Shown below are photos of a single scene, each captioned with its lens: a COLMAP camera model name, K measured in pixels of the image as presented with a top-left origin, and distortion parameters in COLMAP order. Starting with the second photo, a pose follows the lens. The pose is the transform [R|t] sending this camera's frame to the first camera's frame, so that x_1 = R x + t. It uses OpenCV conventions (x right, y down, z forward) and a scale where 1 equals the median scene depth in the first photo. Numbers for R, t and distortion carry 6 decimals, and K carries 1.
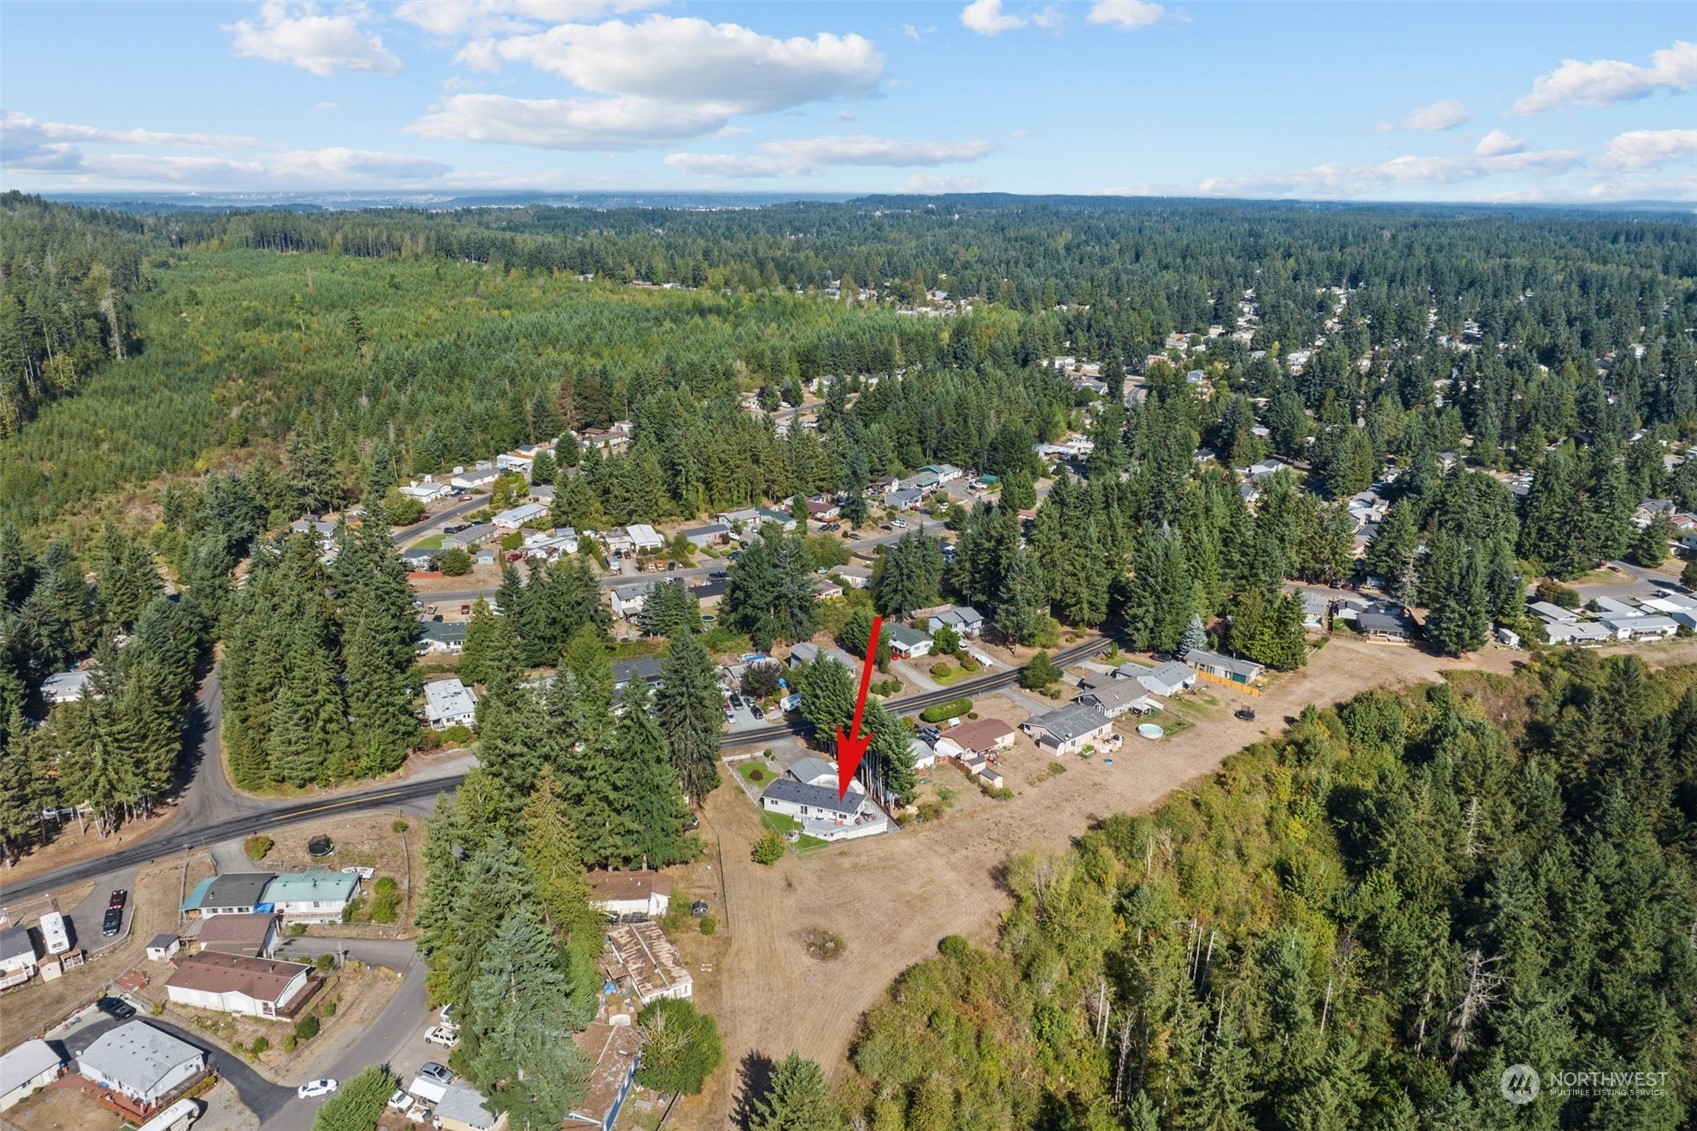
lens RADIAL K [[1205.3, 0, 859.1], [0, 1205.3, 559.8], [0, 0, 1]] dist [-0.008947, -0.004144]
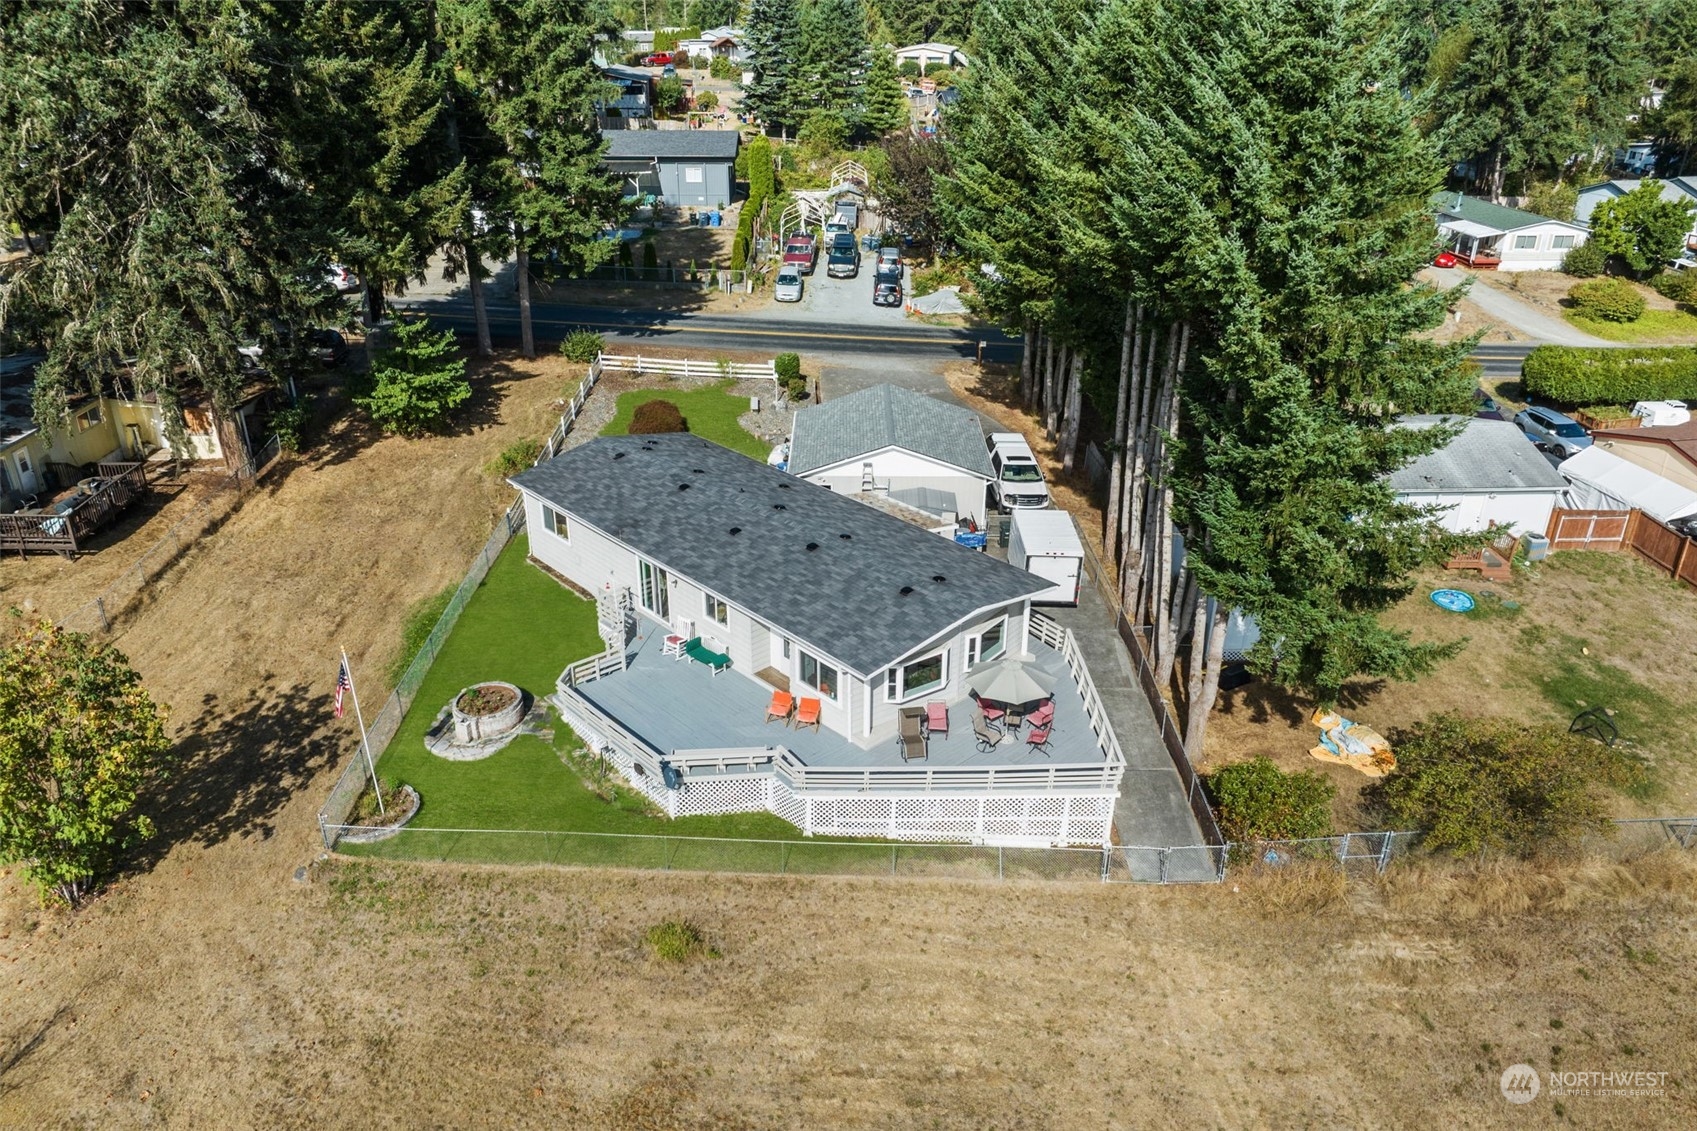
lens RADIAL K [[1203.0, 0, 848.5], [0, 1203.0, 565.5], [0, 0, 1]] dist [-0.032461, -0.002149]
pose [[0.890094, 0.187330, -0.415500, 0.041978], [-0.131809, 0.978475, 0.158786, 0.155013], [0.436302, -0.086568, 0.895626, 0.766674]]
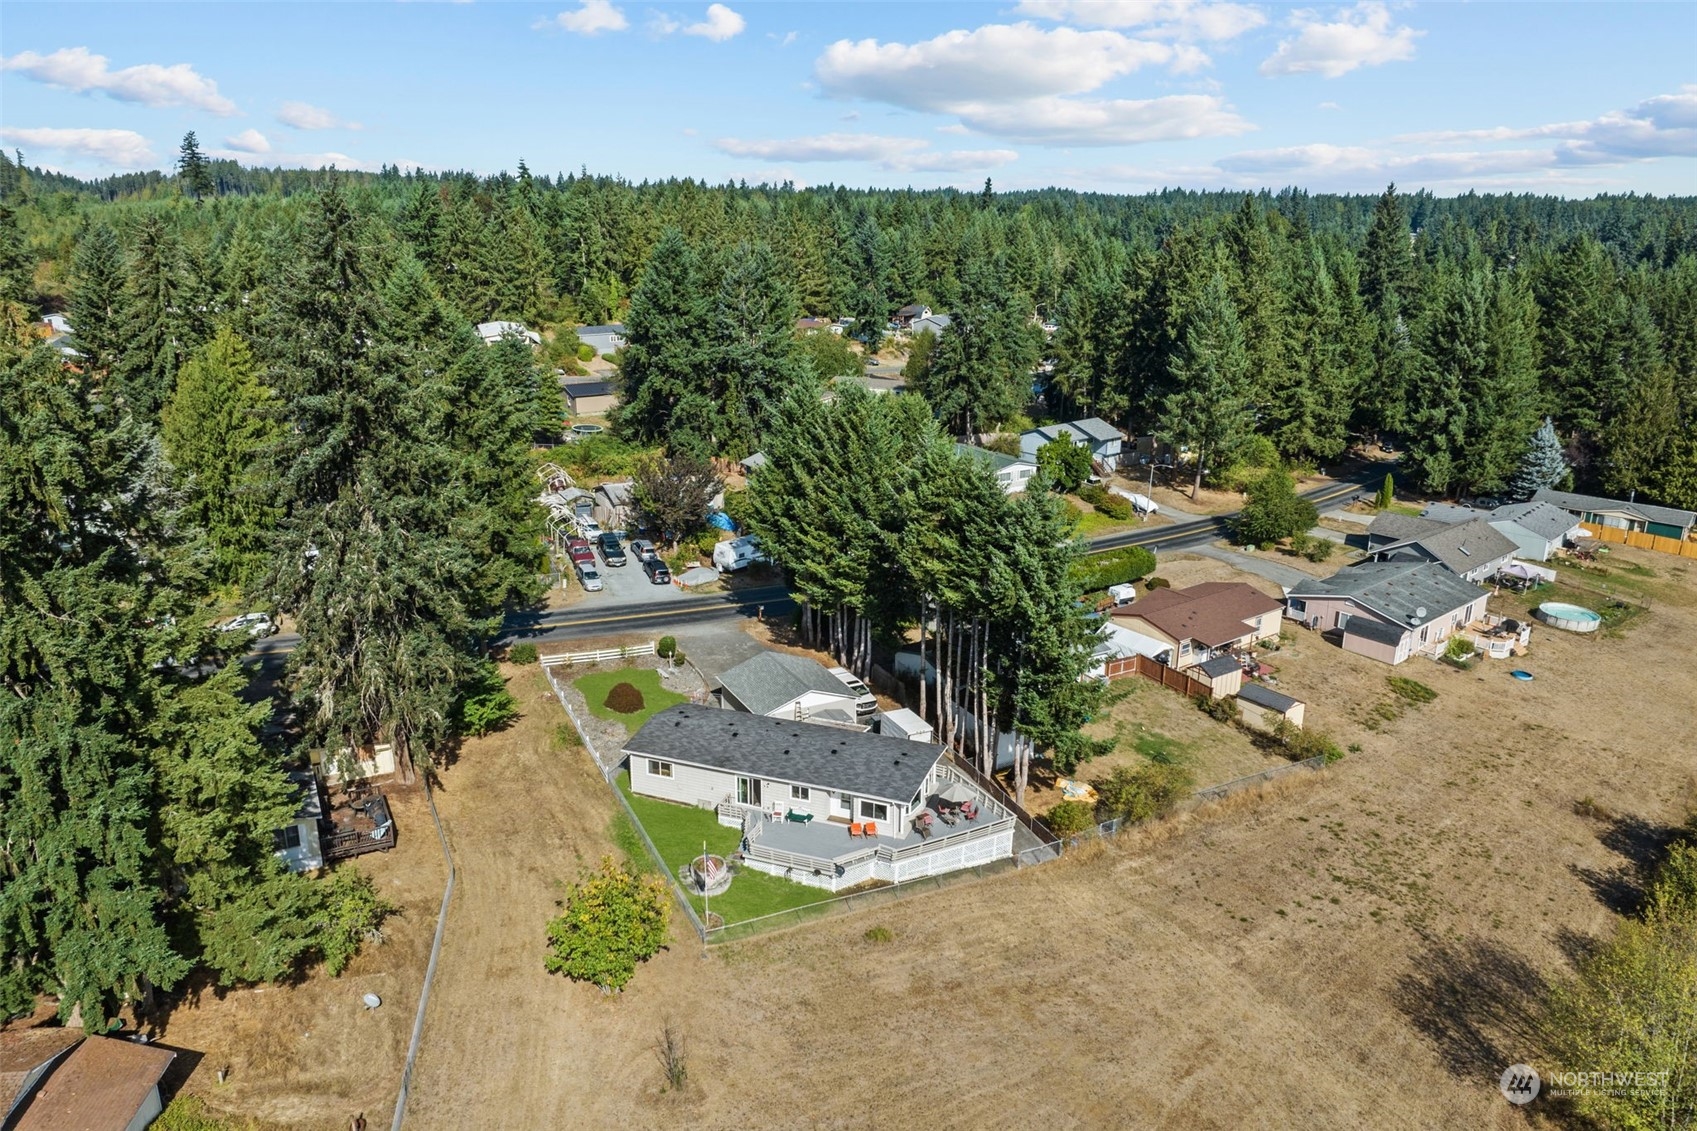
lens RADIAL K [[1205.3, 0, 859.1], [0, 1205.3, 559.8], [0, 0, 1]] dist [-0.008947, -0.004144]
pose [[0.999994, -0.002846, 0.002086, -0.015642], [0.002864, 0.999960, -0.008462, 0.132957], [-0.002062, 0.008468, 0.999962, 0.606583]]
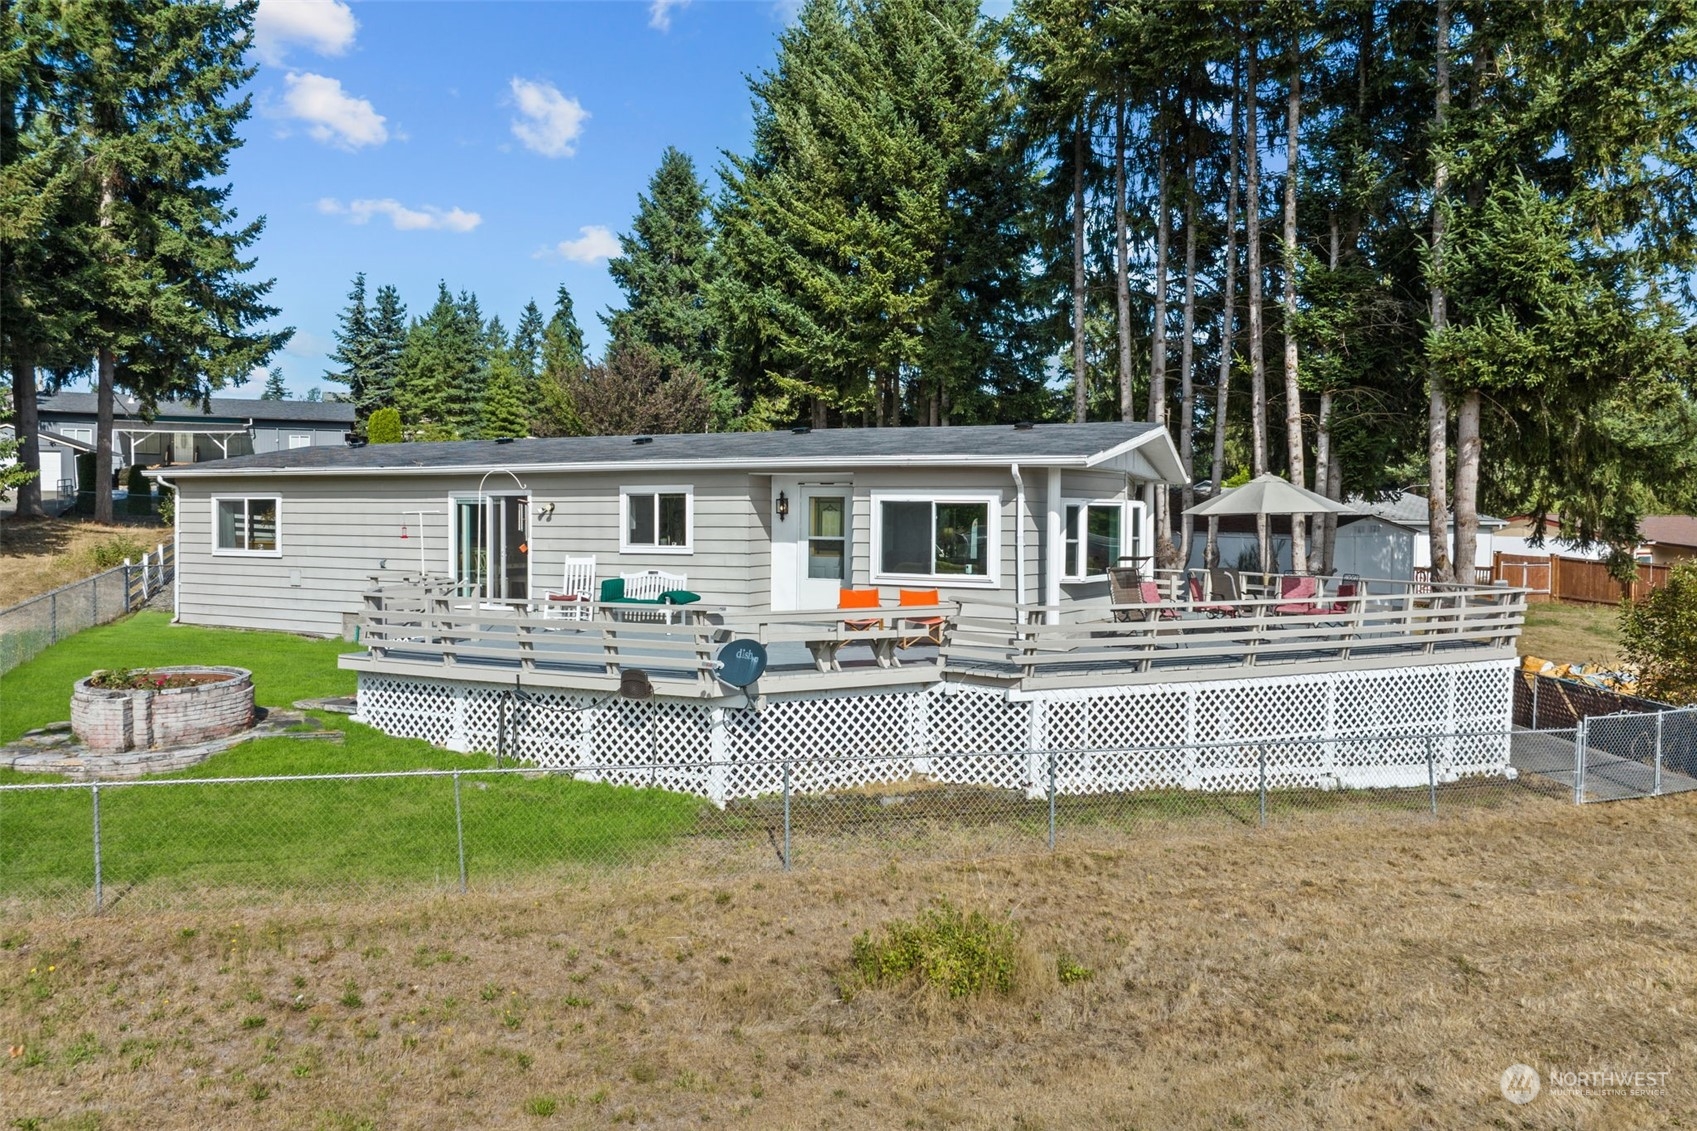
lens RADIAL K [[1203.0, 0, 848.5], [0, 1203.0, 565.5], [0, 0, 1]] dist [-0.032461, -0.002149]
pose [[0.996160, -0.004372, -0.087441, -0.010753], [-0.018722, 0.965014, -0.261530, 0.205808], [0.085525, 0.262163, 0.961226, 0.816237]]
